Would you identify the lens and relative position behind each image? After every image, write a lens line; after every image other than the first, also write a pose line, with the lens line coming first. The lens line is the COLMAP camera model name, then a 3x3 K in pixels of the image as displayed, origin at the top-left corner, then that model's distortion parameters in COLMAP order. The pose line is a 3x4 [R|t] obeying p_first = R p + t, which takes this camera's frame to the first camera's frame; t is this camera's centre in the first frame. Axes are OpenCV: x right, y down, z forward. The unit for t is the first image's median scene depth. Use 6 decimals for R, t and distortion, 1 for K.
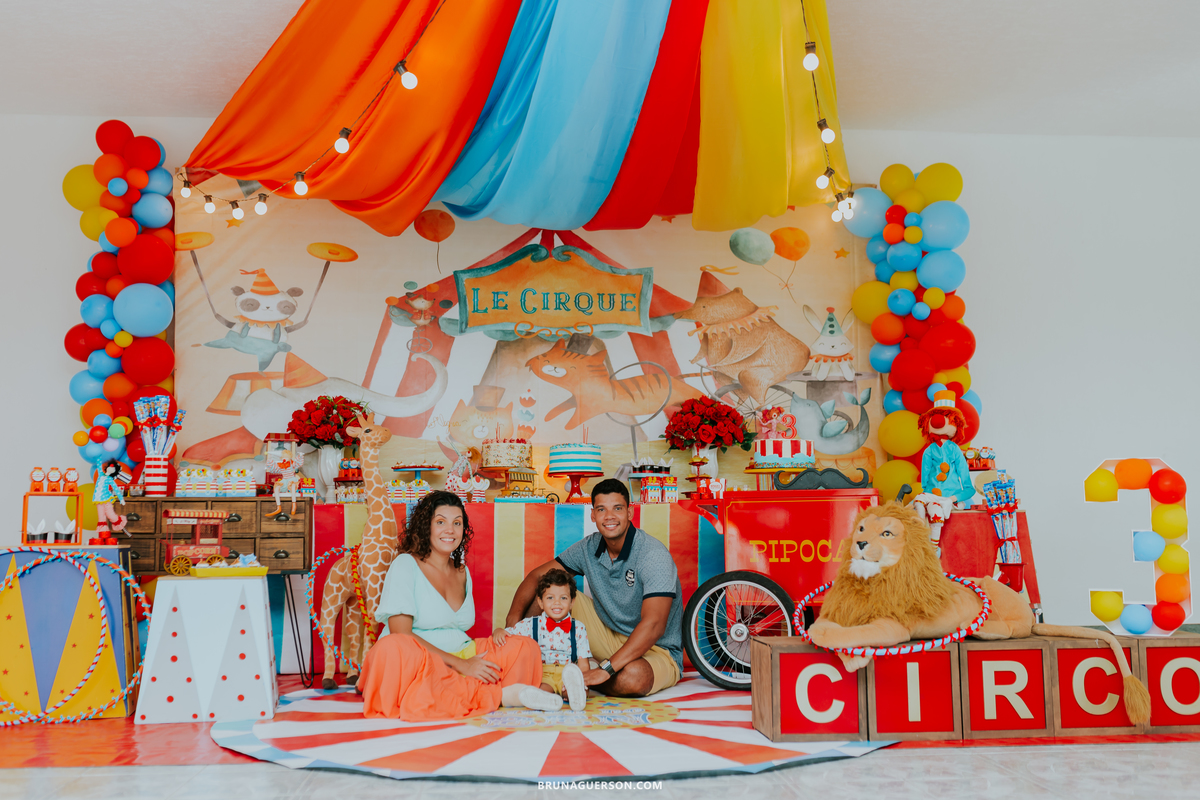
lens RADIAL K [[1142.5, 0, 581.0], [0, 1142.5, 402.6], [0, 0, 1]] dist [-0.004177, 0.007789]
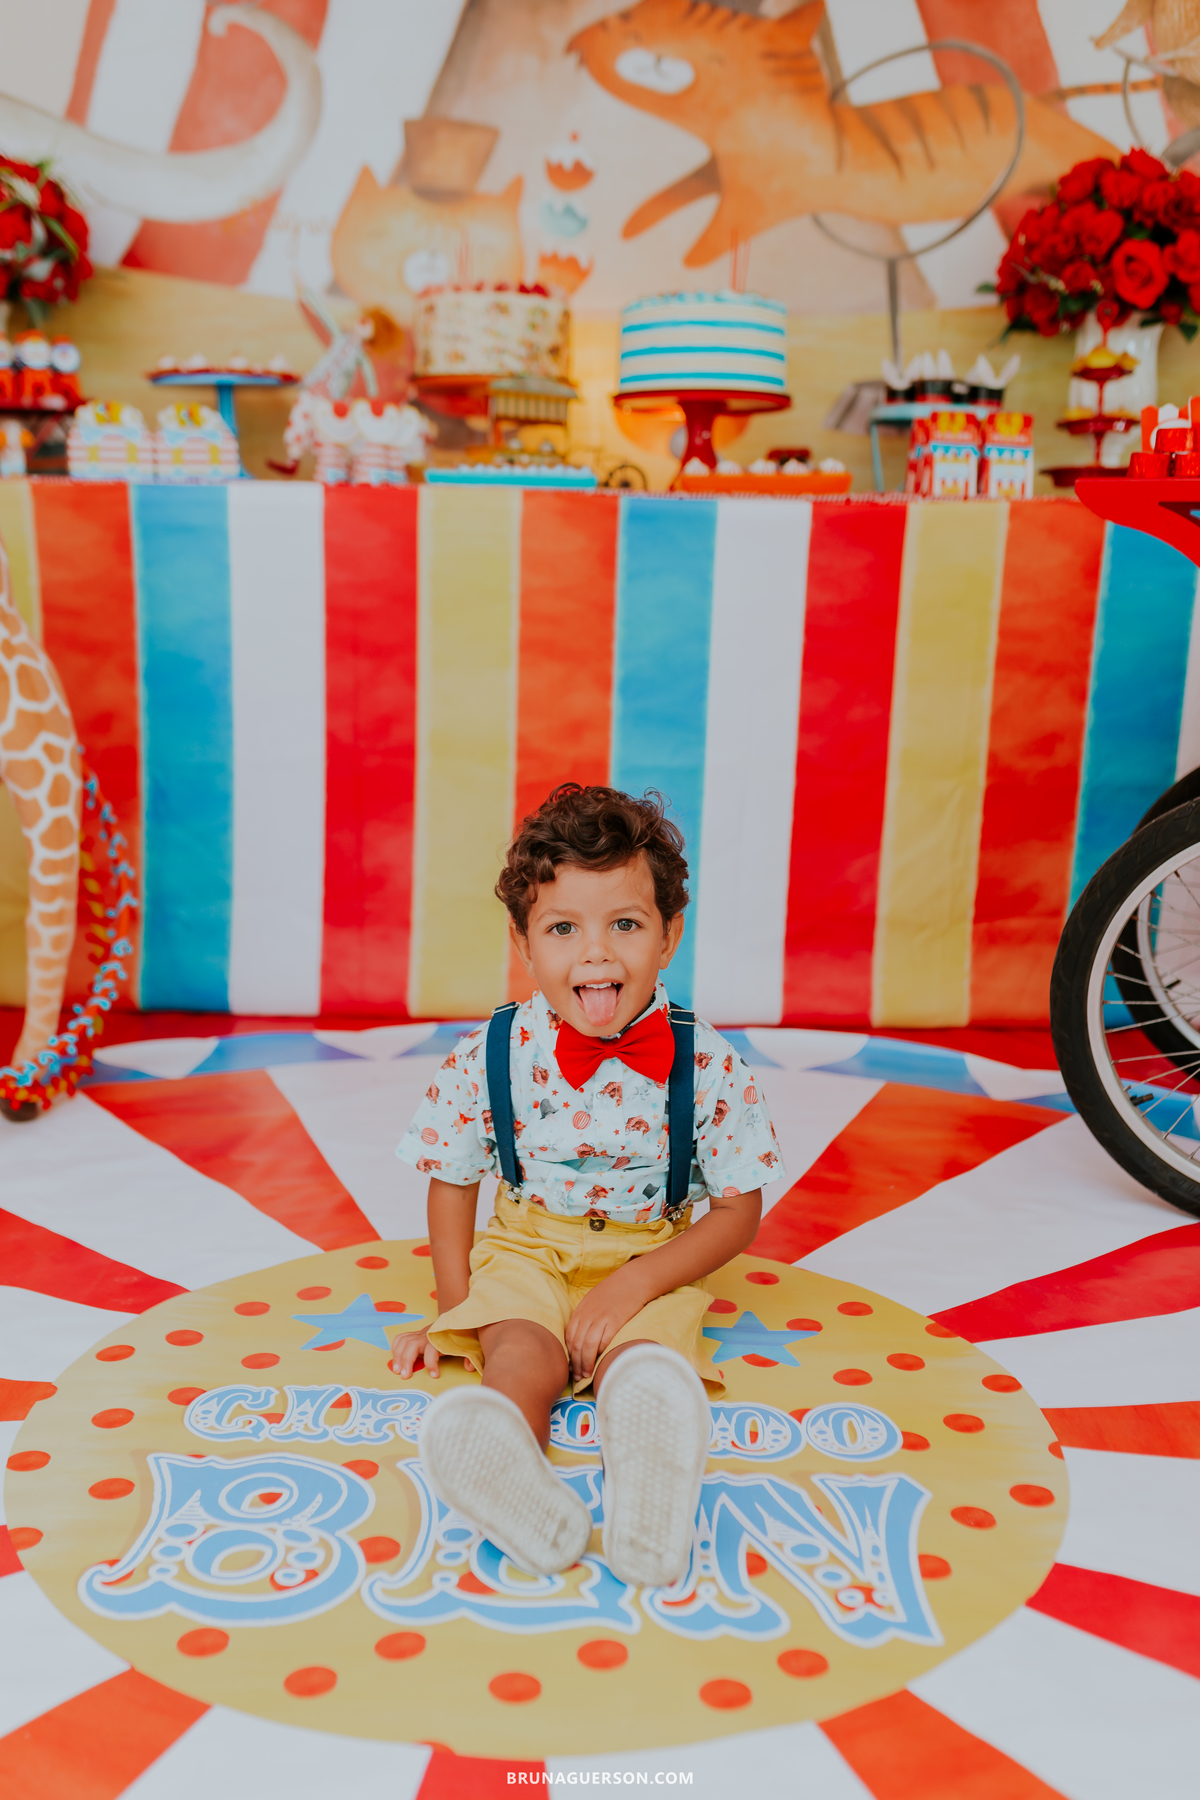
lens RADIAL K [[1744.0, 0, 588.5], [0, 1744.0, 940.0], [0, 0, 1]] dist [0.003315, 0.004803]
pose [[0.994359, 0.044854, -0.096113, 0.015877], [-0.011920, 0.947696, 0.318952, 0.047473], [0.105393, -0.316007, 0.942885, 0.470072]]
